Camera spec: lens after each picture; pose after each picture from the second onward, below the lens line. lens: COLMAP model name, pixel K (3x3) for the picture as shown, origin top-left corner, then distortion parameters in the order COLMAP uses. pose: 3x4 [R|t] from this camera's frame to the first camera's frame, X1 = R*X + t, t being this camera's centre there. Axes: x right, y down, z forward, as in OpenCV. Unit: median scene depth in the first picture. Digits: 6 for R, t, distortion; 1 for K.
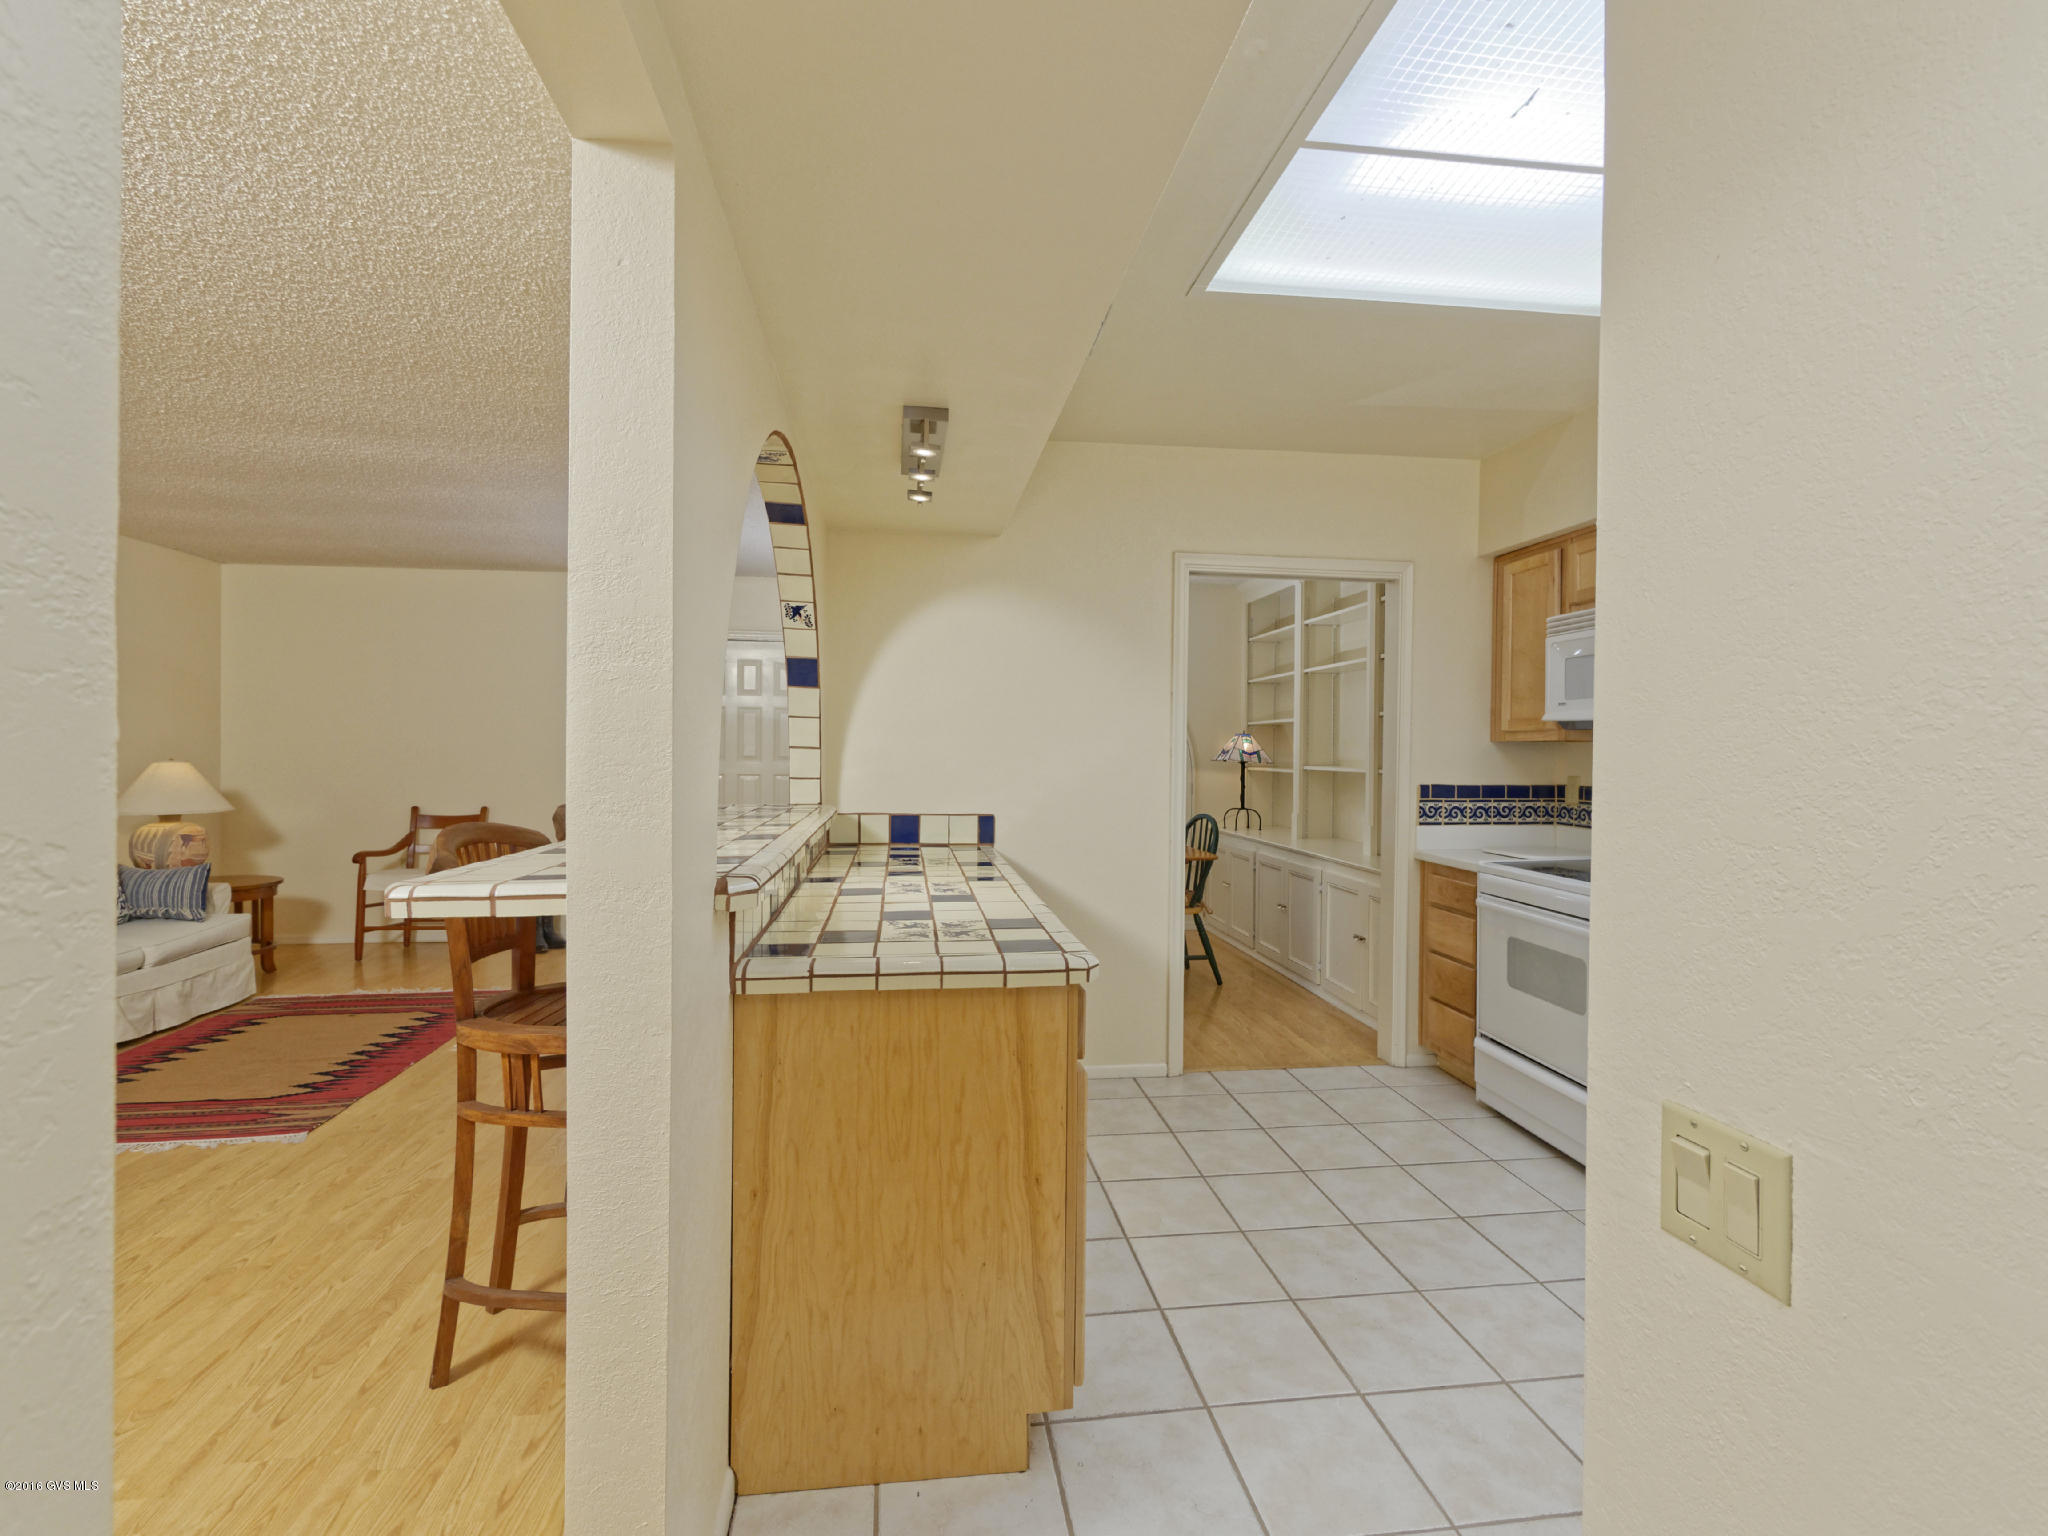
lens RADIAL K [[929.0, 0, 1028.1], [0, 929.0, 762.5], [0, 0, 1]] dist [-0.010944, 0.016092]
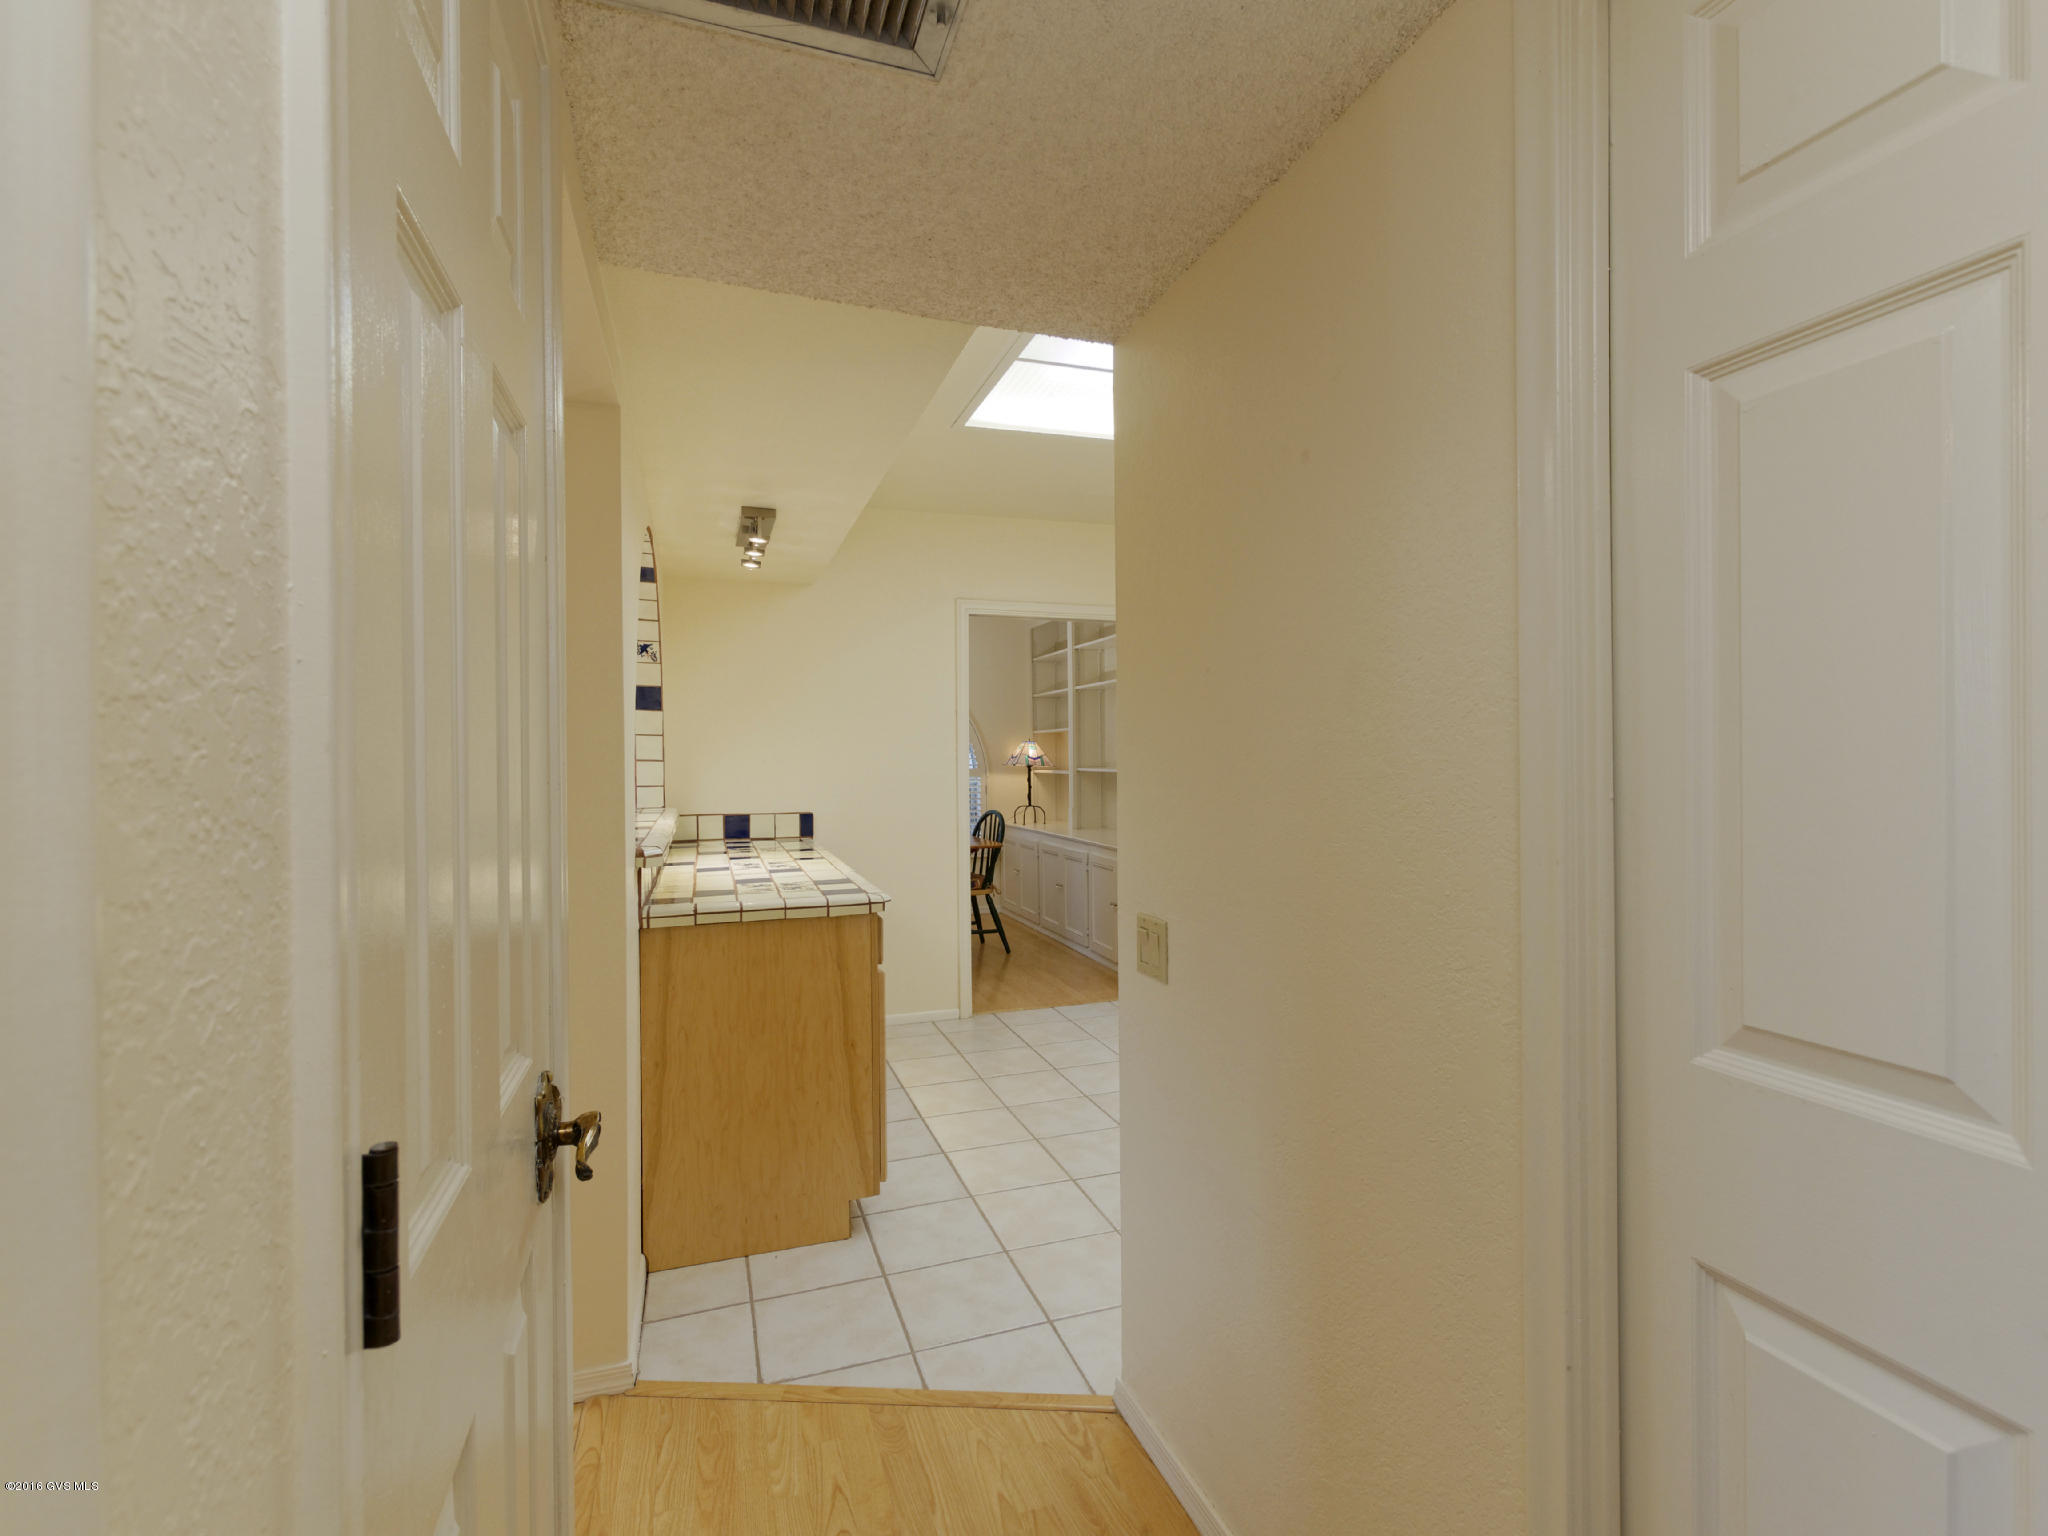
lens RADIAL K [[929.0, 0, 1028.1], [0, 929.0, 762.5], [0, 0, 1]] dist [-0.010944, 0.016092]
pose [[0.979870, -0.019315, 0.198700, -0.000578], [0.020725, 0.999773, -0.005017, 0.002294], [-0.198558, 0.009035, 0.980048, -0.244508]]
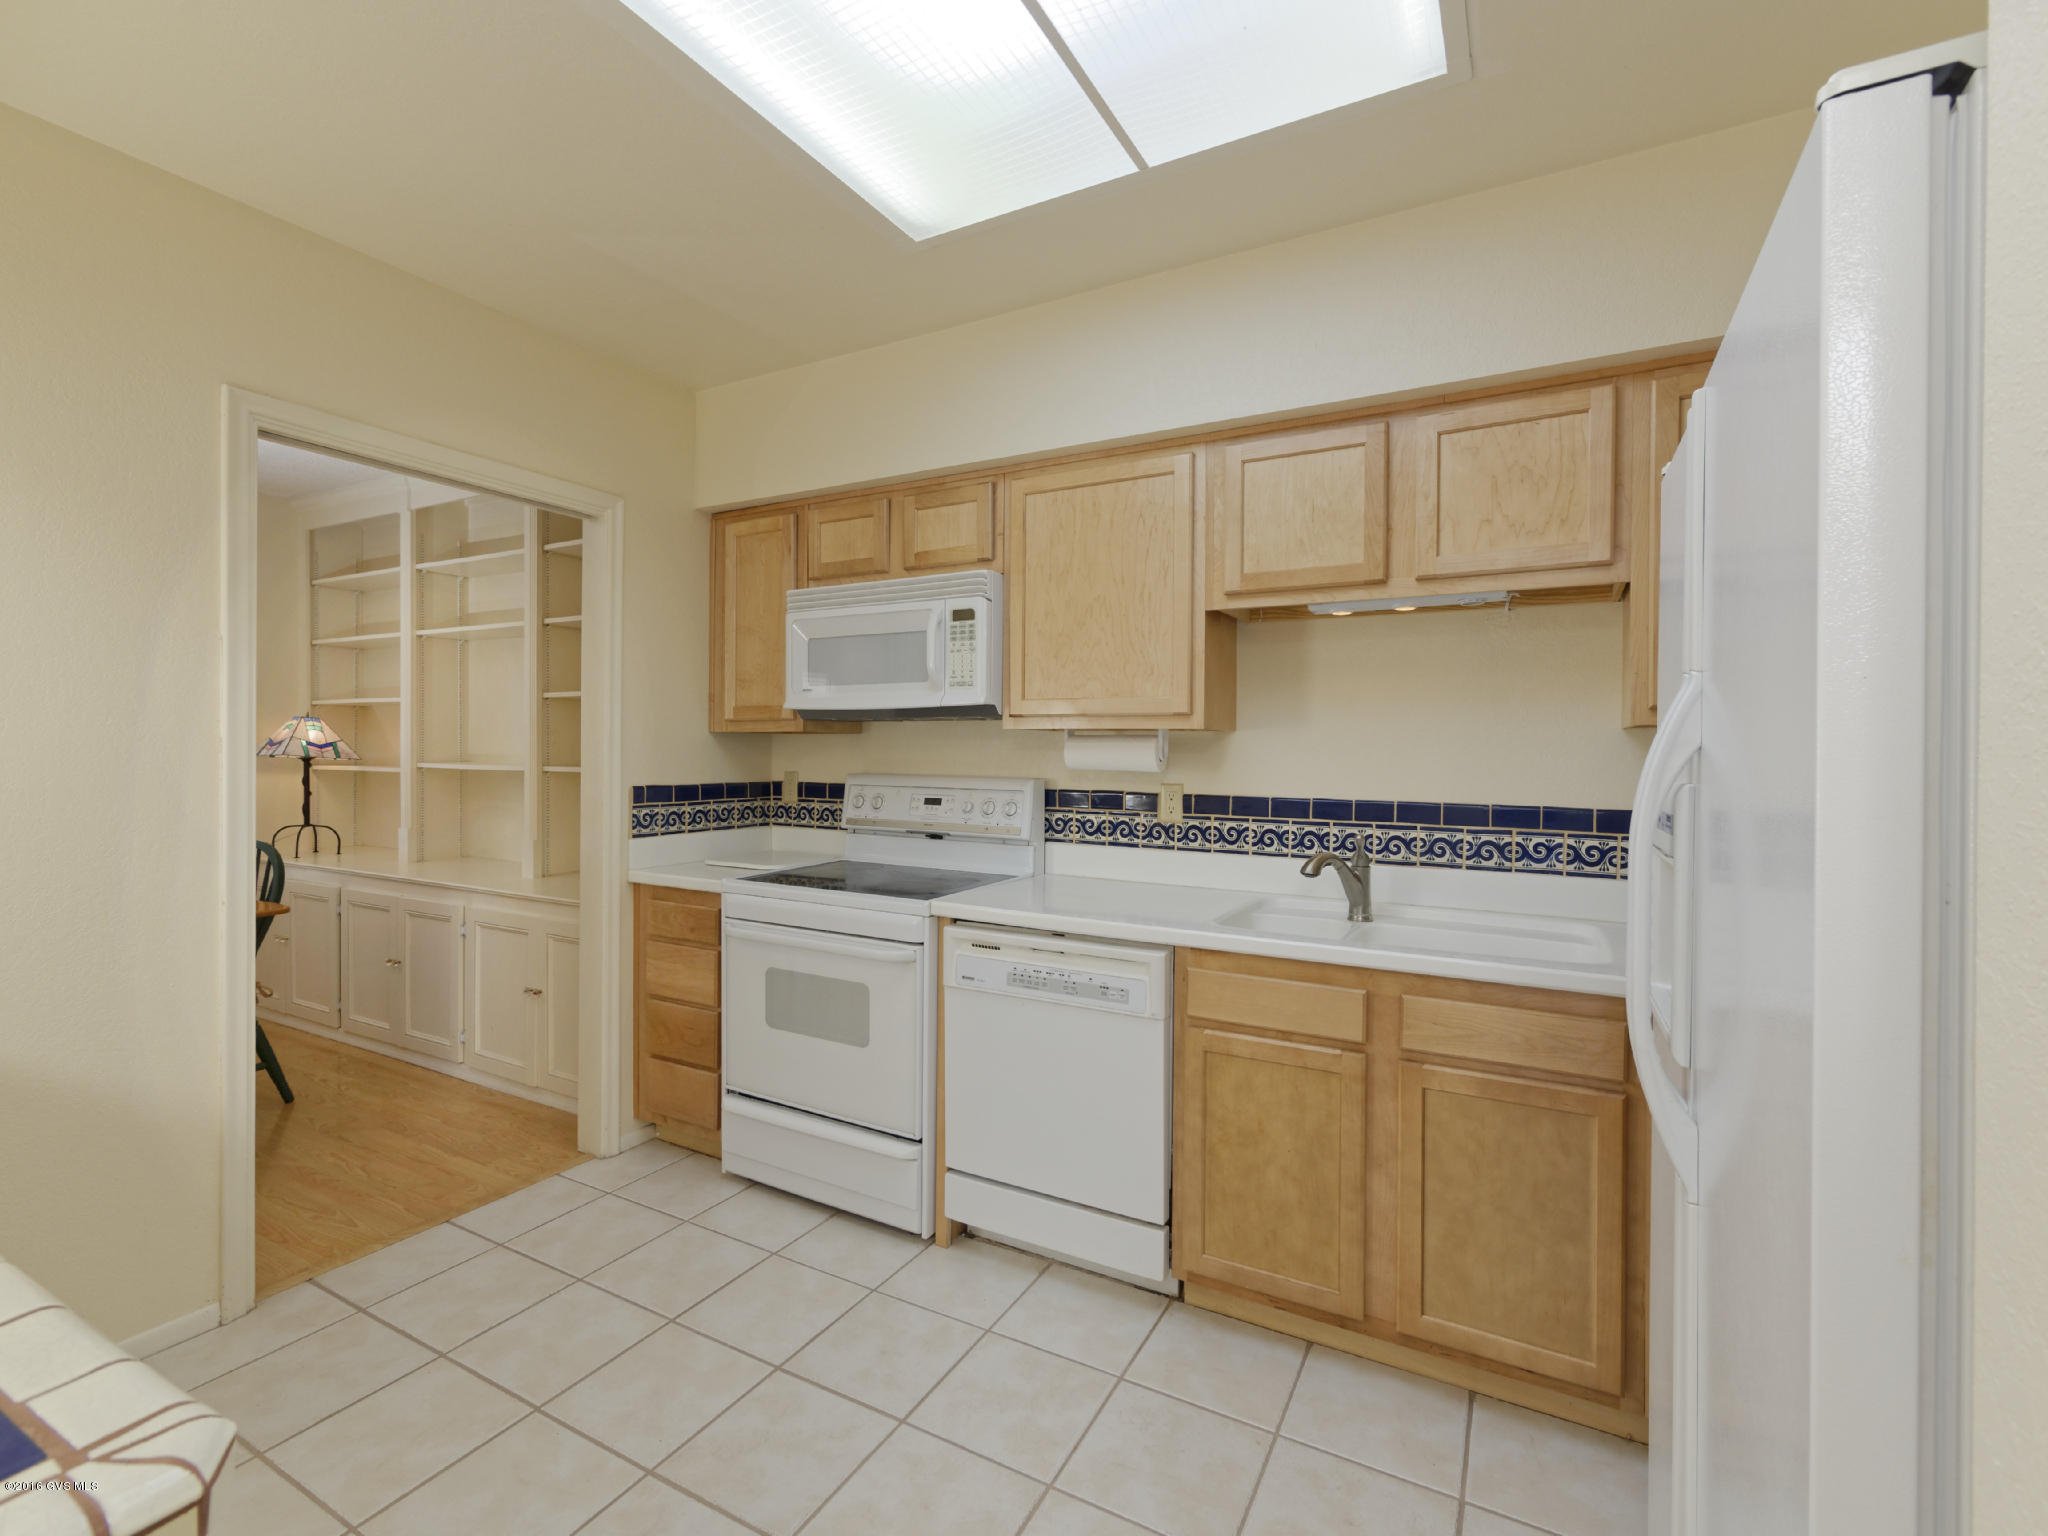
lens RADIAL K [[929.0, 0, 1028.1], [0, 929.0, 762.5], [0, 0, 1]] dist [-0.010944, 0.016092]
pose [[0.595923, -0.011300, 0.802962, -0.005738], [0.005299, 0.999935, 0.010139, -0.002218], [-0.803024, -0.001787, 0.595944, 0.282092]]
